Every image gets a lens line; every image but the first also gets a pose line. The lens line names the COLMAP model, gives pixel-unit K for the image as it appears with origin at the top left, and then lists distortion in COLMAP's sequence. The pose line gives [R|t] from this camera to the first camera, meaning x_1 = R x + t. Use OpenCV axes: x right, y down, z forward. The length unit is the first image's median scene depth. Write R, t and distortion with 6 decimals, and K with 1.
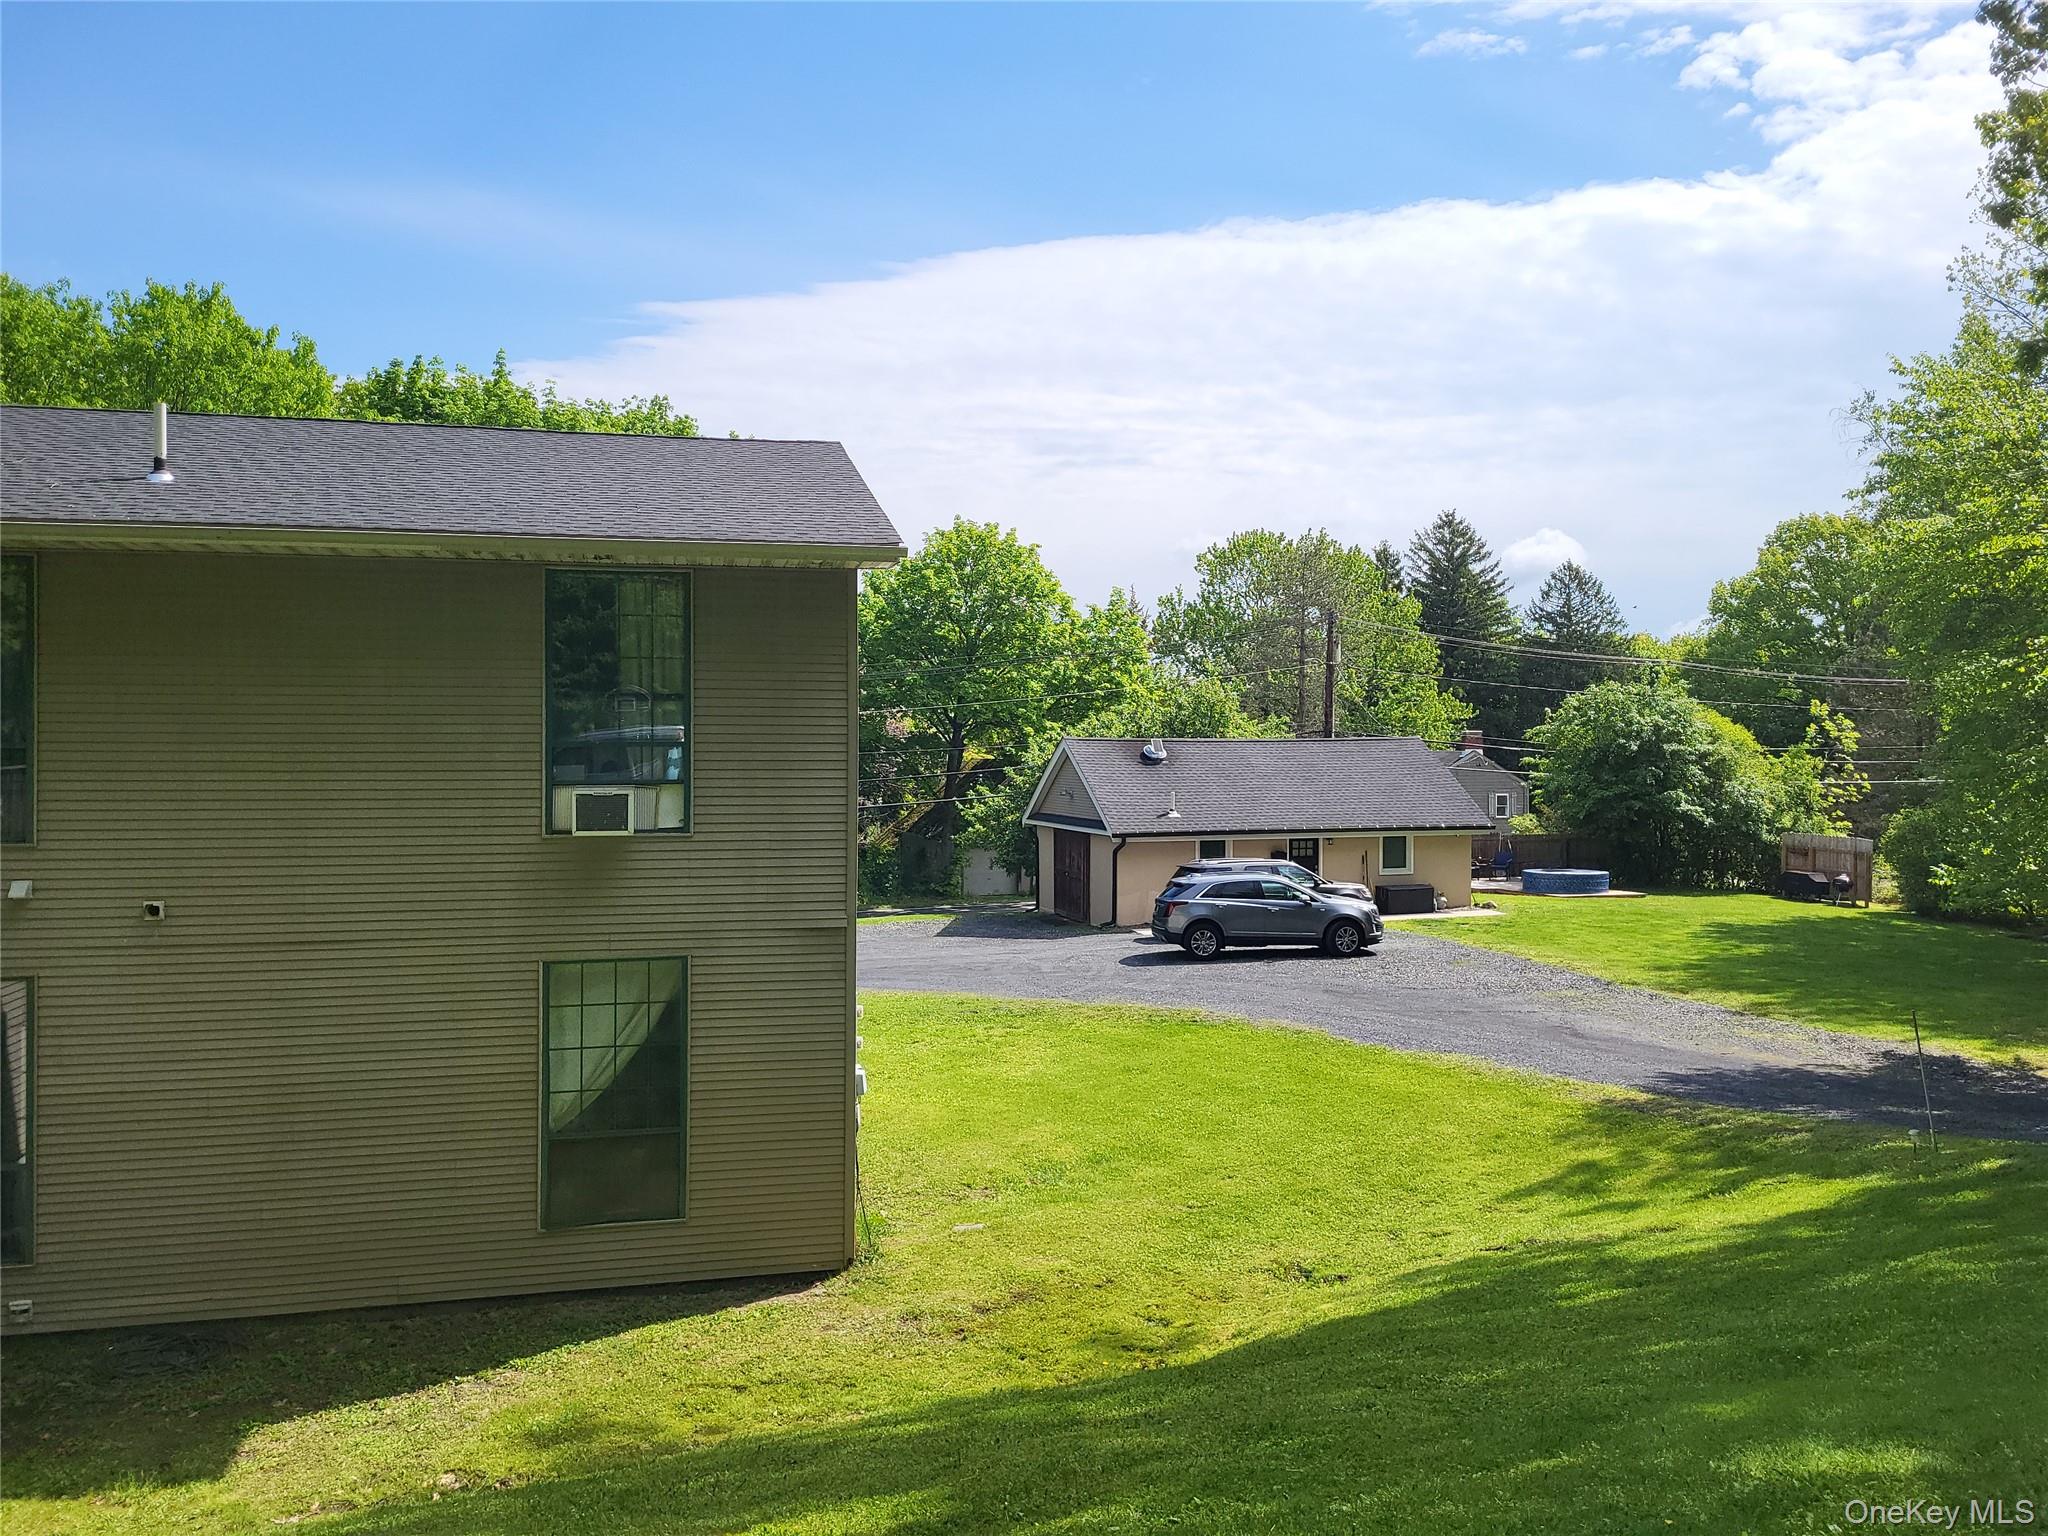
lens RADIAL K [[1551.6, 0, 1039.5], [0, 1551.6, 749.6], [0, 0, 1]] dist [0.053295, -0.042663]
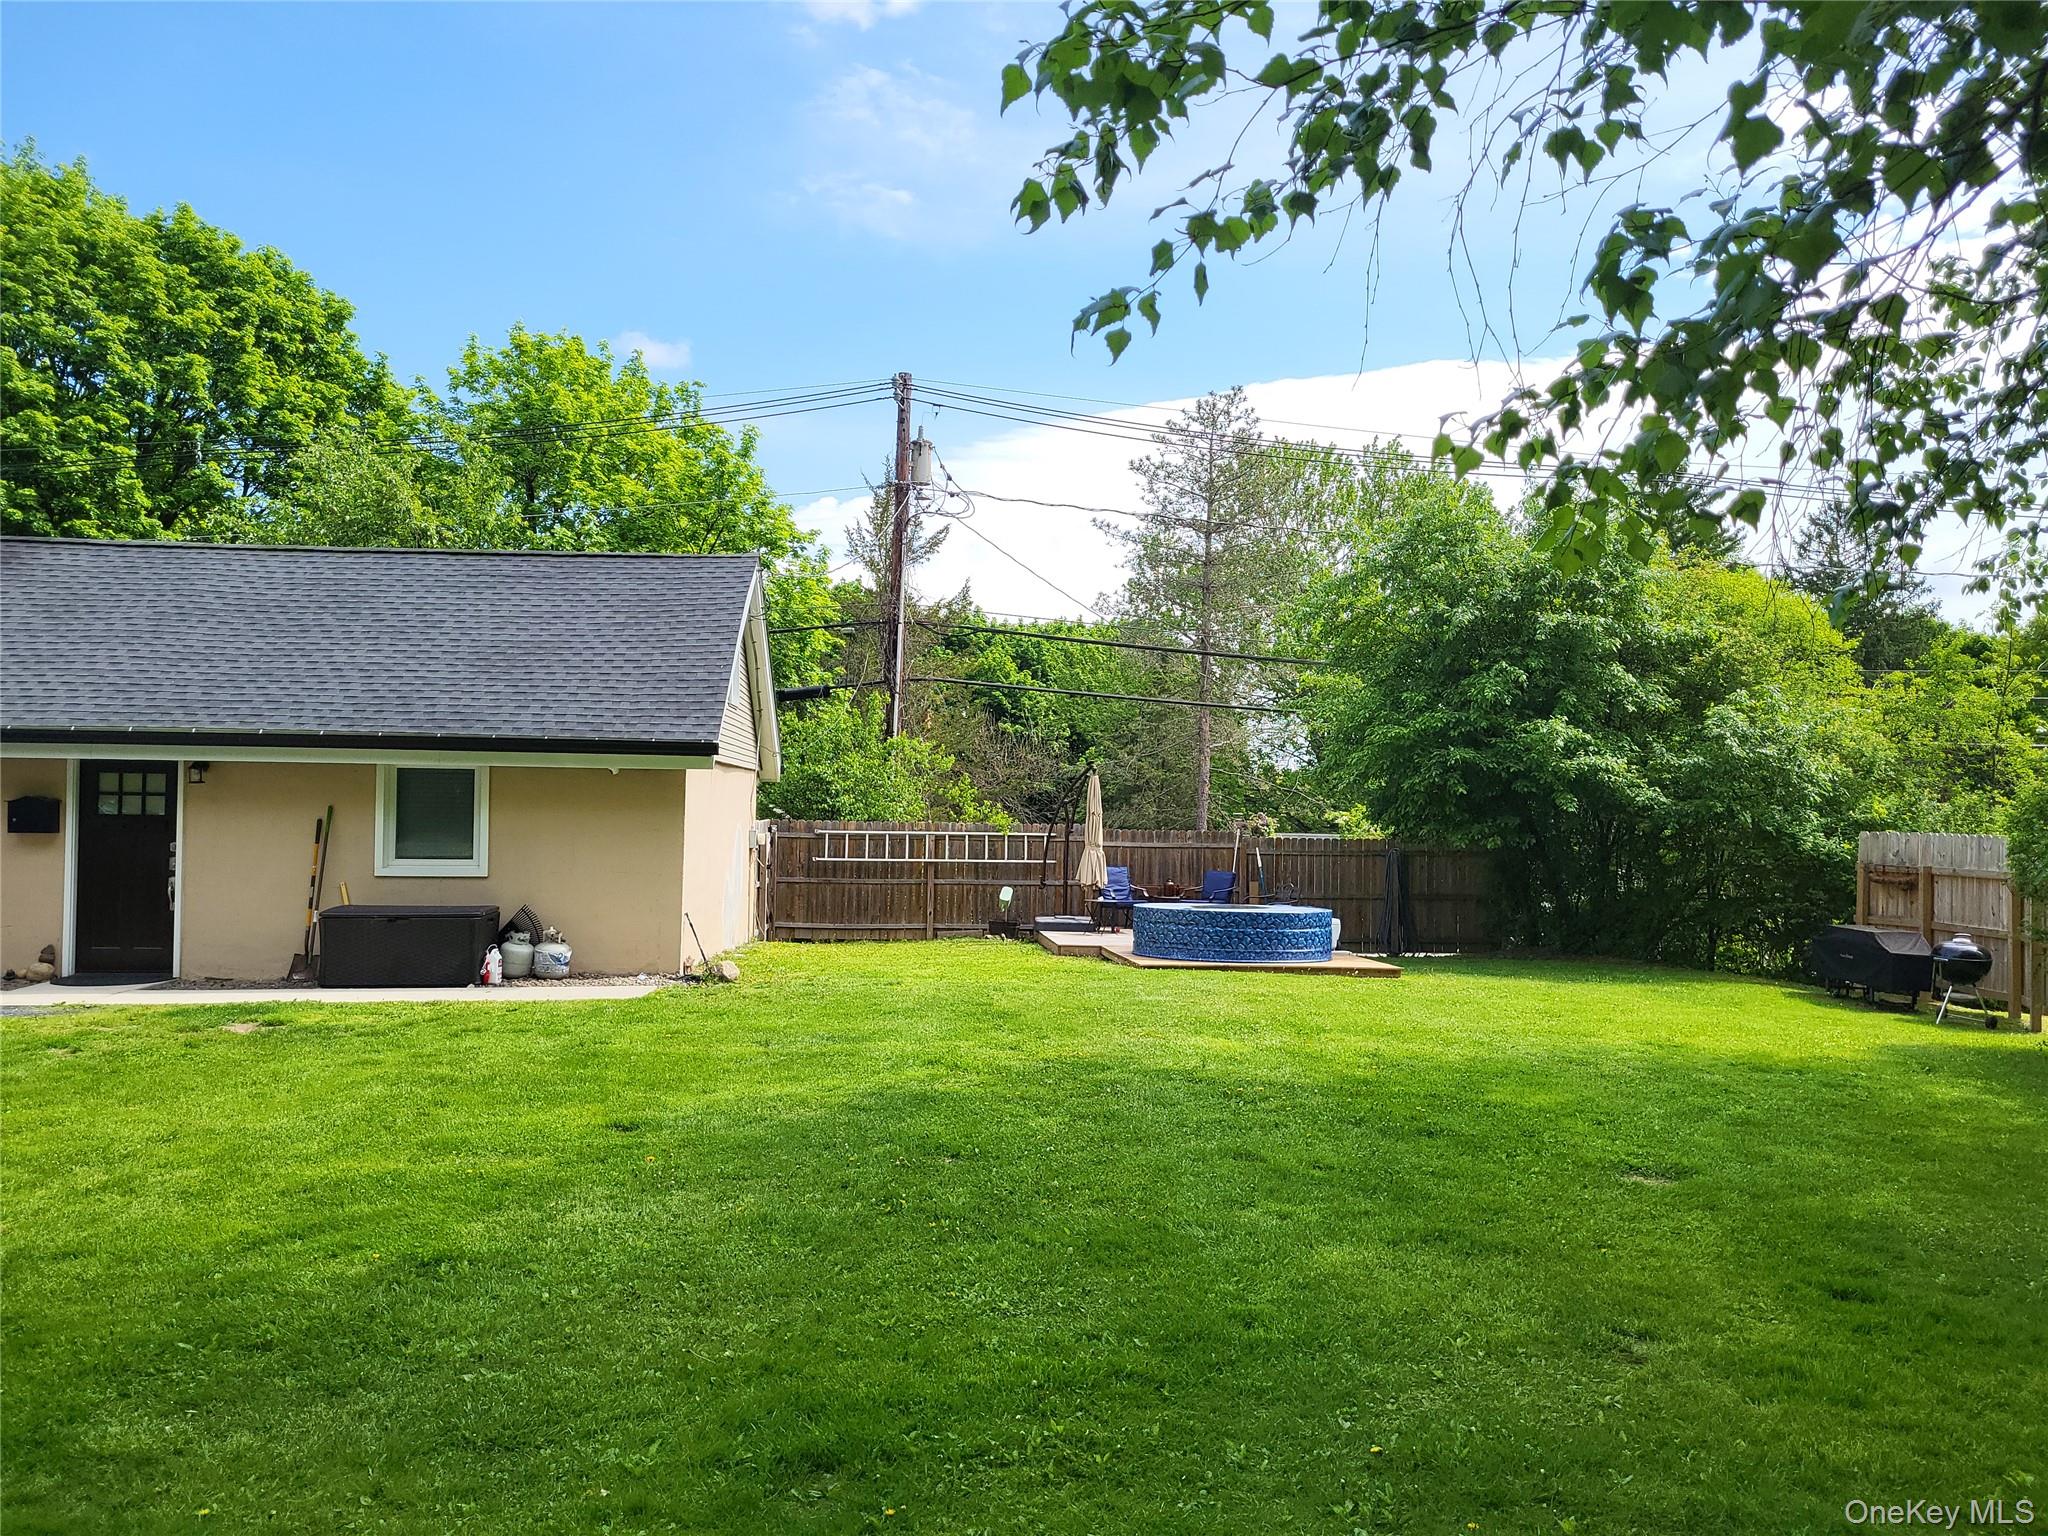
lens RADIAL K [[1551.6, 0, 1030.6], [0, 1551.6, 769.3], [0, 0, 1]] dist [0.053295, -0.042663]
pose [[0.971122, 0.011957, -0.238285, 0.367778], [-0.018334, 0.999530, -0.024563, 0.051237], [0.237880, 0.028222, 0.970884, 0.565799]]
